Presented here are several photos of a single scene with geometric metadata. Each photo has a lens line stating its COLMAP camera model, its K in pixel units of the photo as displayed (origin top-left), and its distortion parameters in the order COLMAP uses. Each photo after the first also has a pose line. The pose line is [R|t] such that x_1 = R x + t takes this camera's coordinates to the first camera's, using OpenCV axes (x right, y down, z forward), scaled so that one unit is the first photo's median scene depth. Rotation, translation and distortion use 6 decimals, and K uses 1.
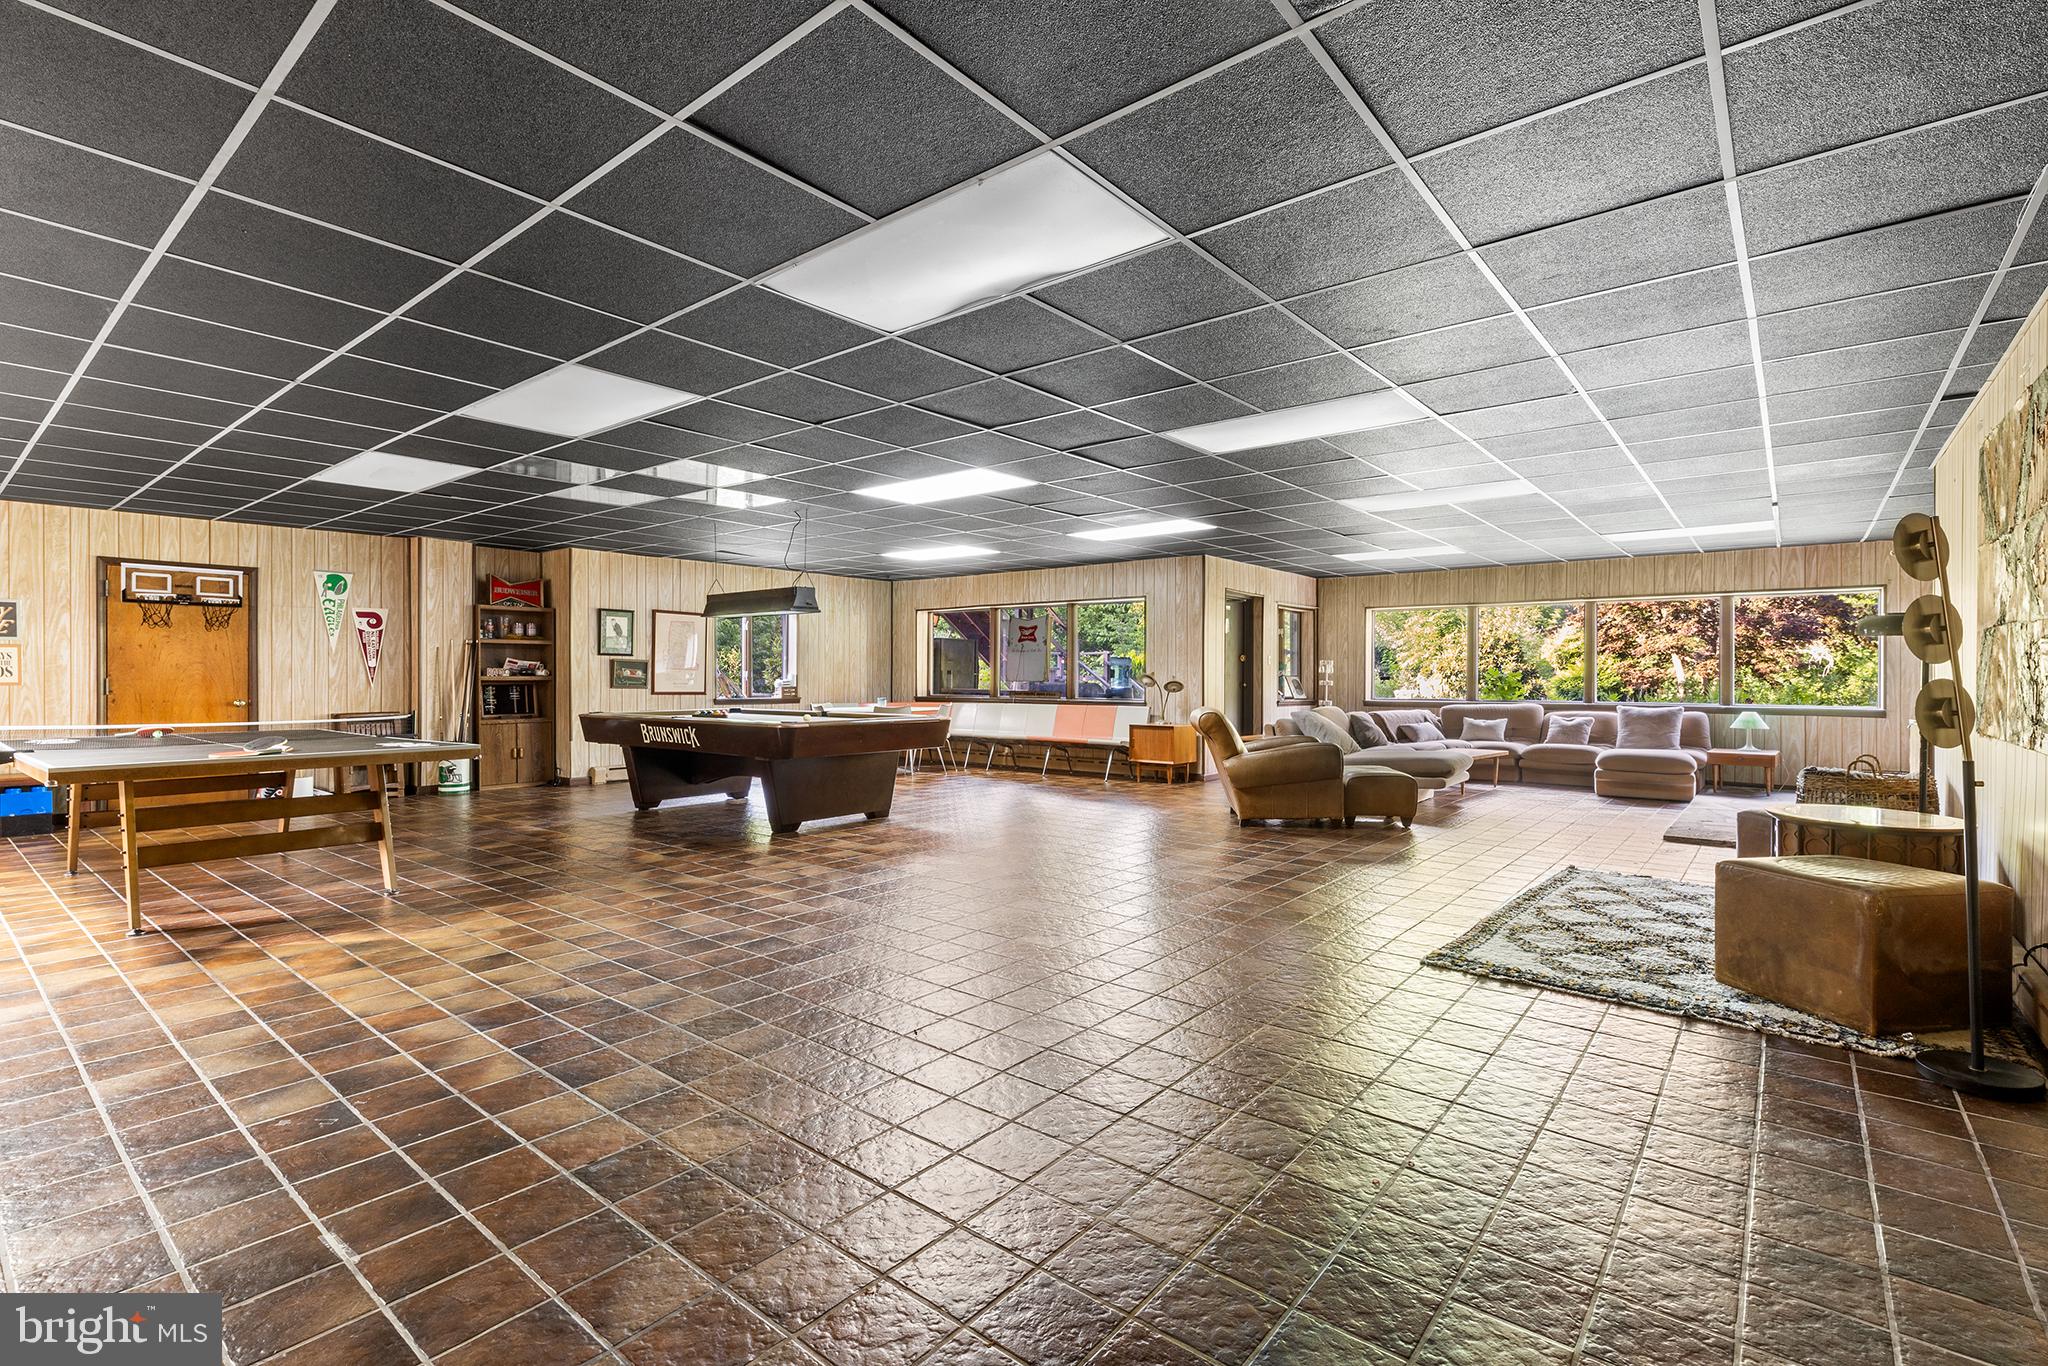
lens RADIAL K [[936.3, 0, 1016.1], [0, 936.3, 669.2], [0, 0, 1]] dist [0.004594, -0.001240]
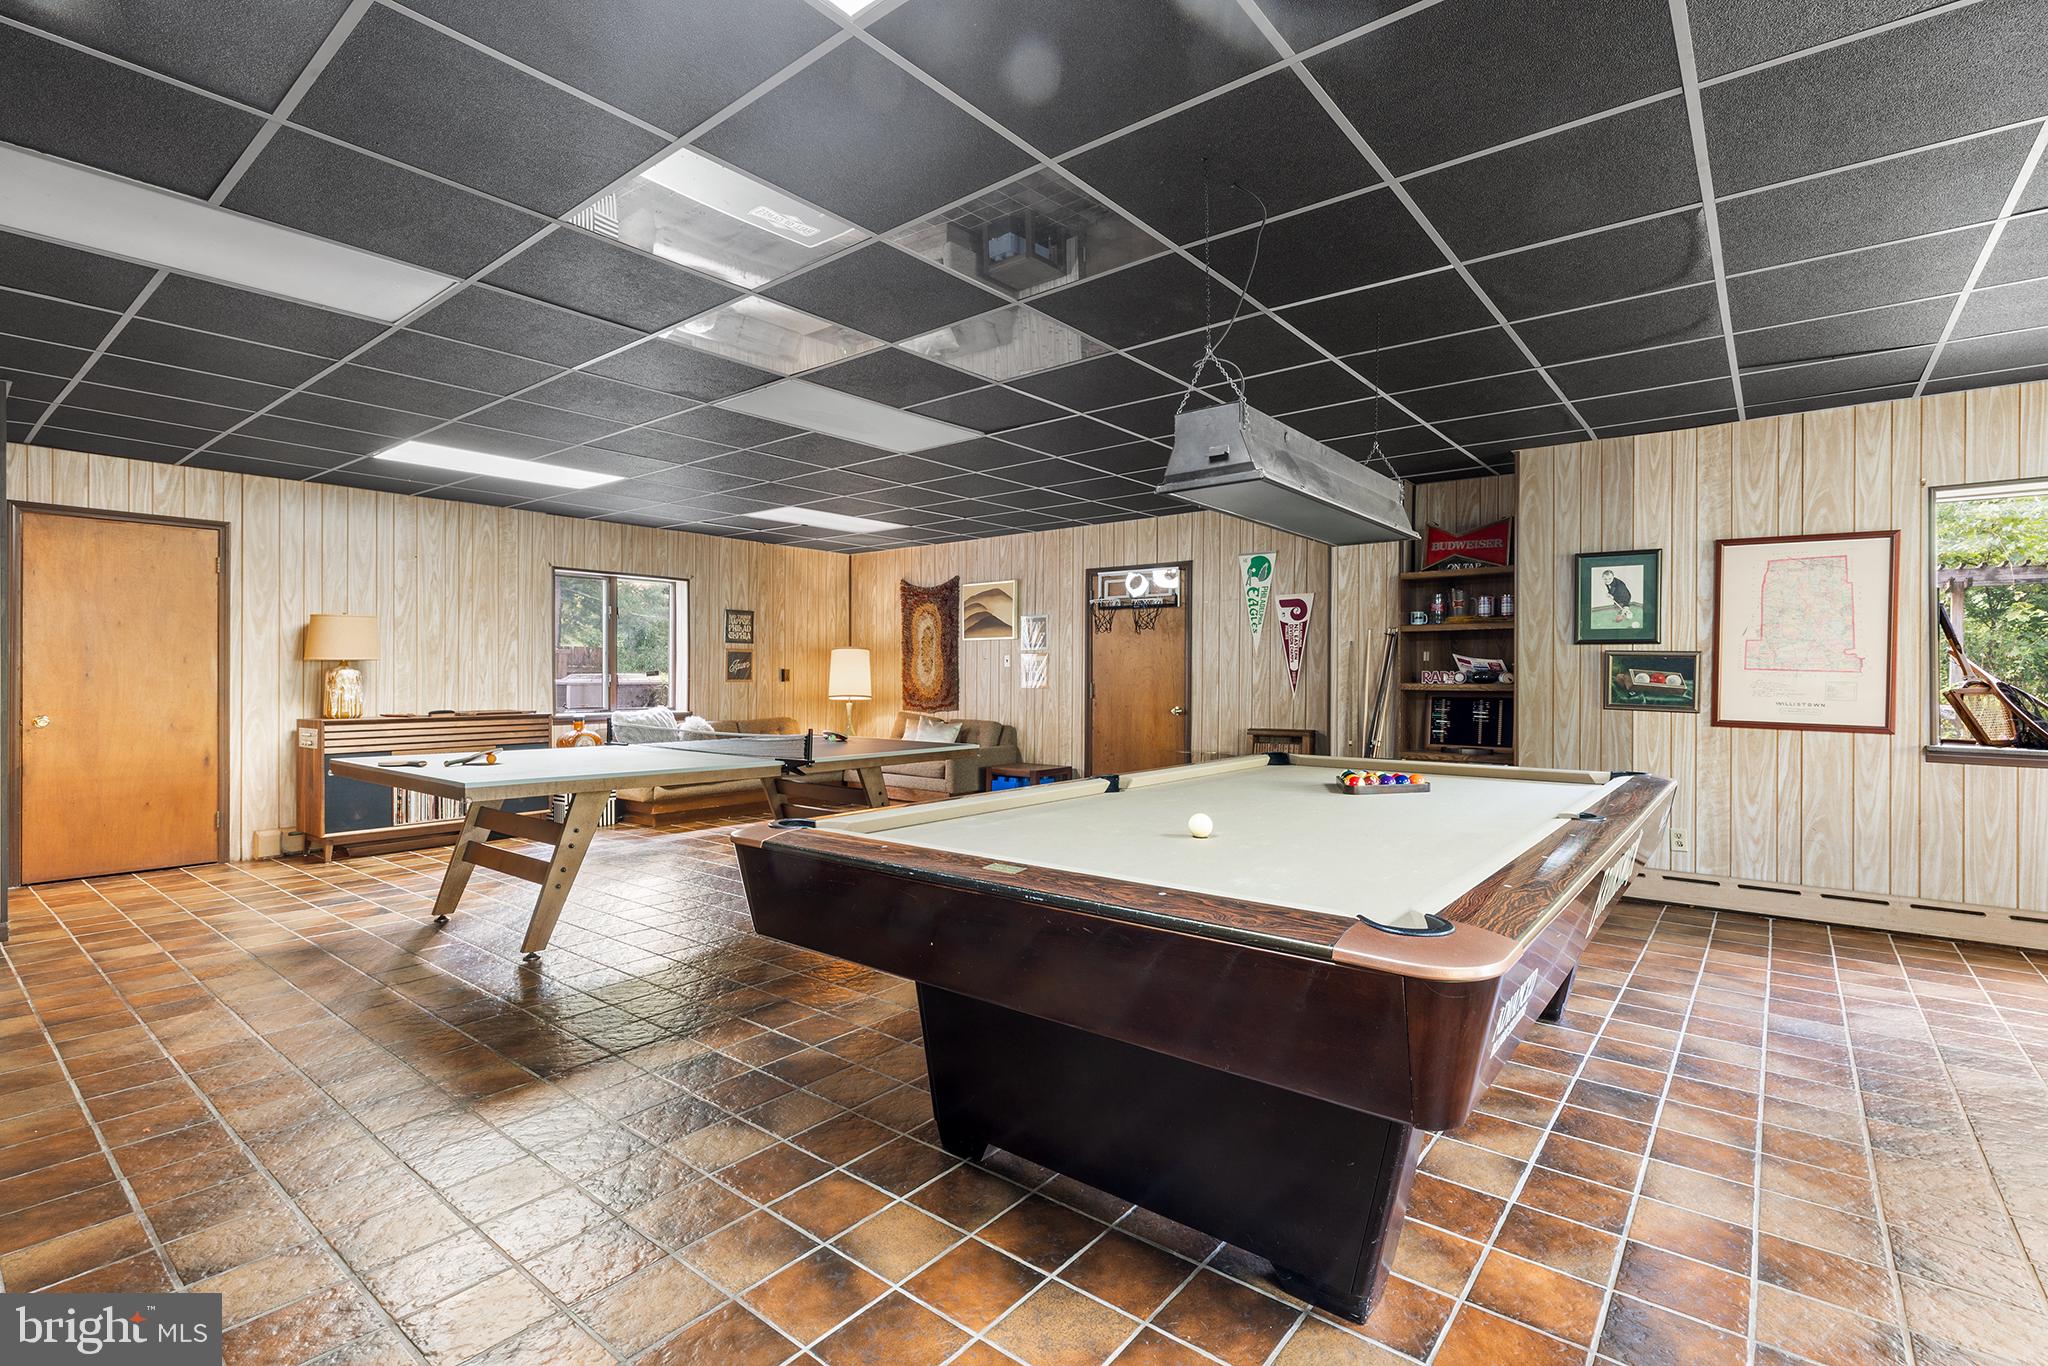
lens RADIAL K [[936.3, 0, 1009.9], [0, 936.3, 675.2], [0, 0, 1]] dist [0.004594, -0.001240]
pose [[0.010843, -0.000968, -0.999941, 0.087310], [0.004172, 0.999991, -0.000923, 0.001514], [0.999933, -0.004162, 0.010847, 0.836132]]
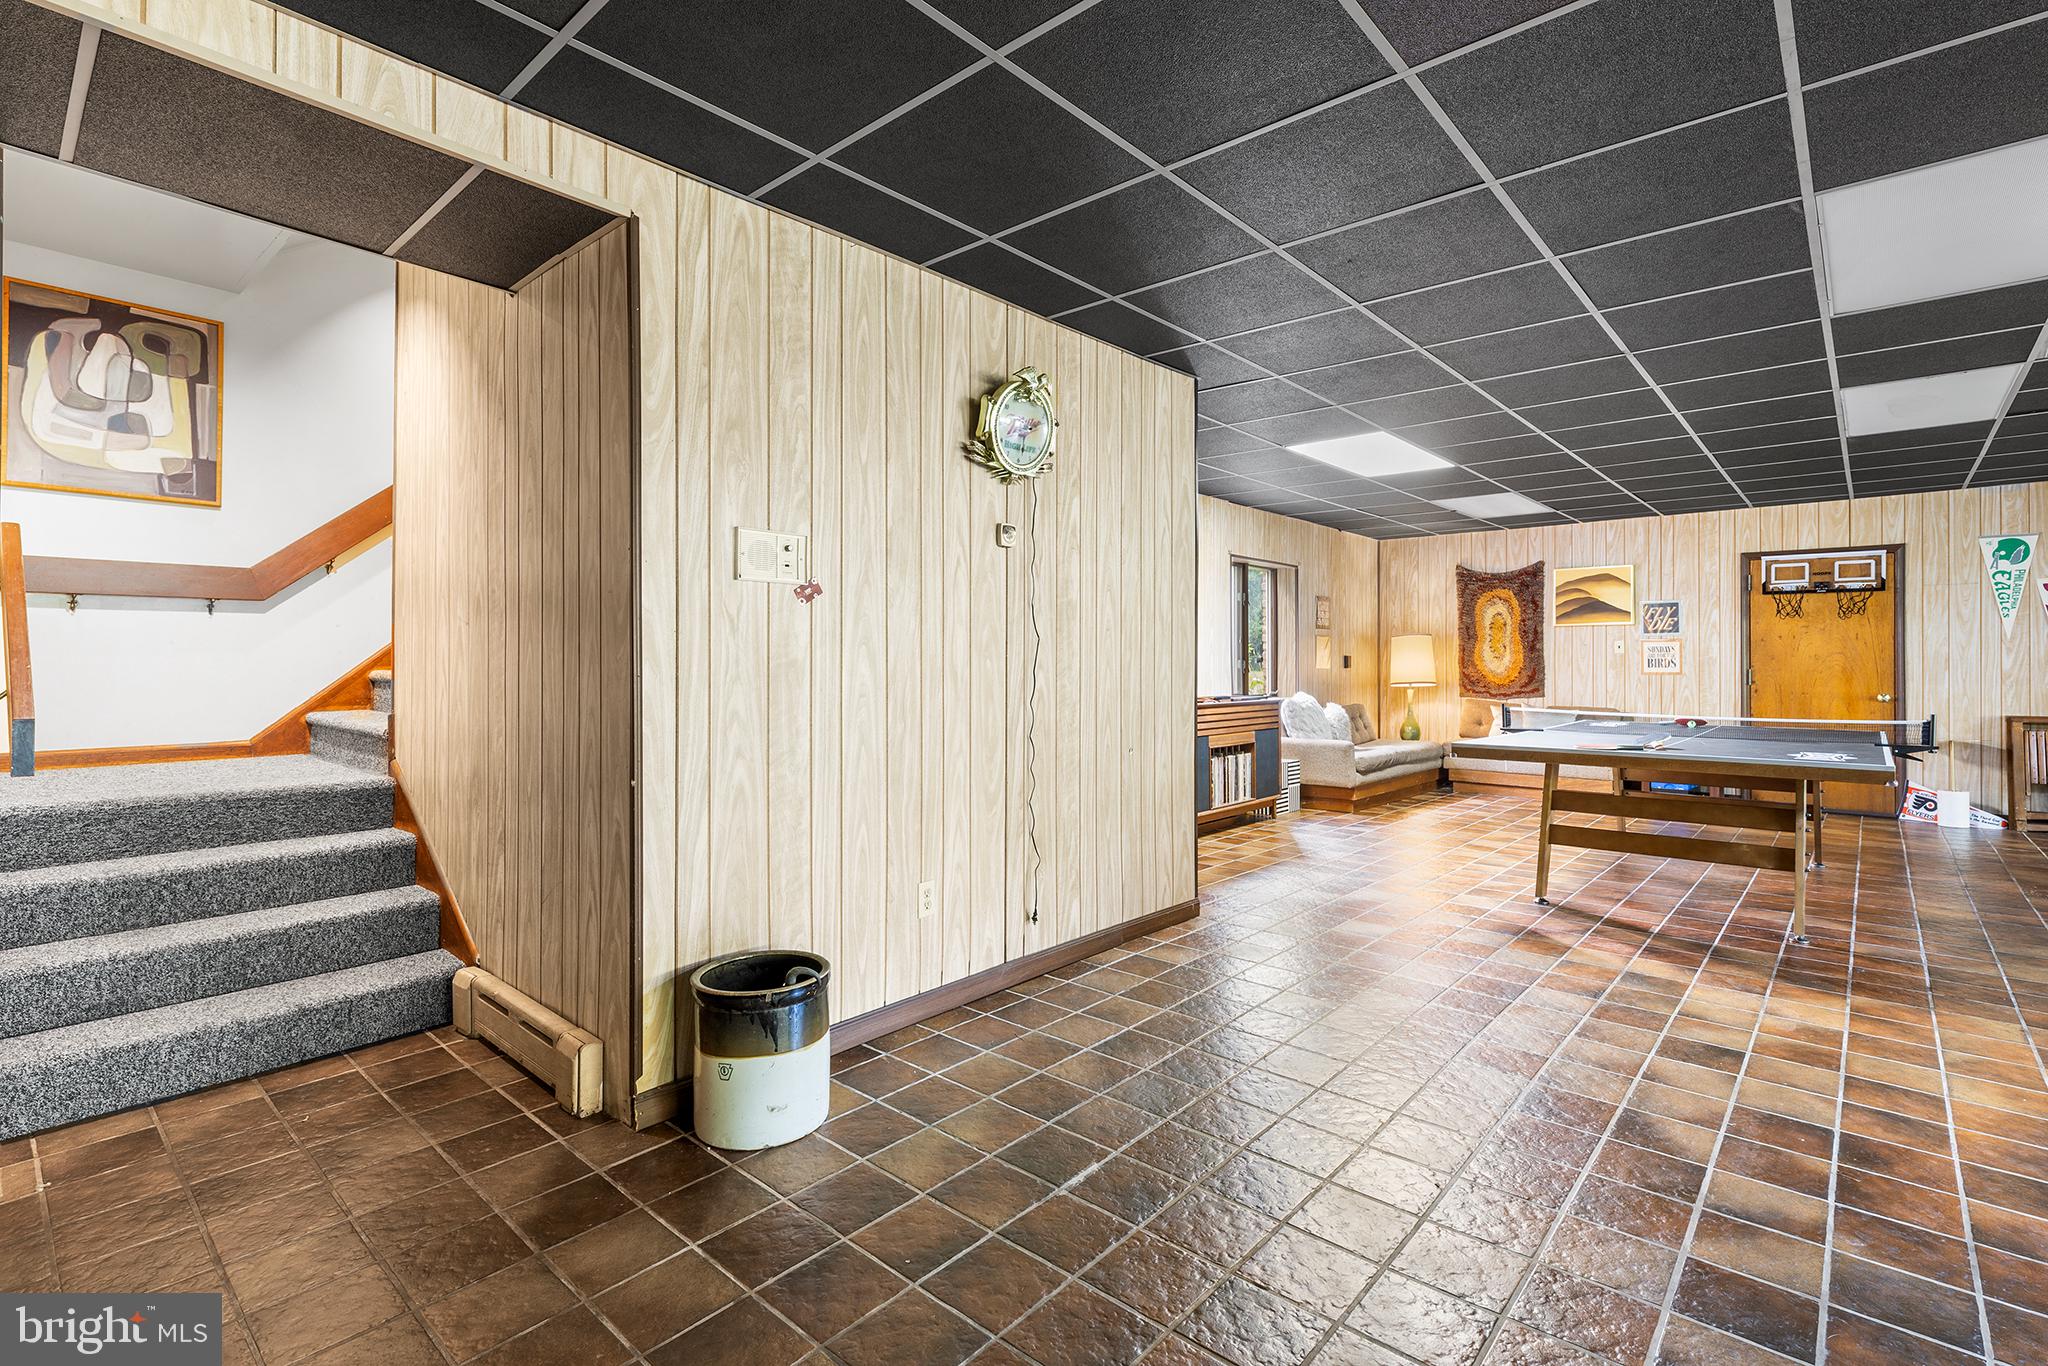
lens RADIAL K [[936.3, 0, 1037.9], [0, 936.3, 662.0], [0, 0, 1]] dist [0.004594, -0.001240]
pose [[-0.025761, -0.001471, -0.999667, 0.090494], [0.005505, 0.999984, -0.001614, -0.000708], [0.999653, -0.005545, -0.025752, 0.218630]]
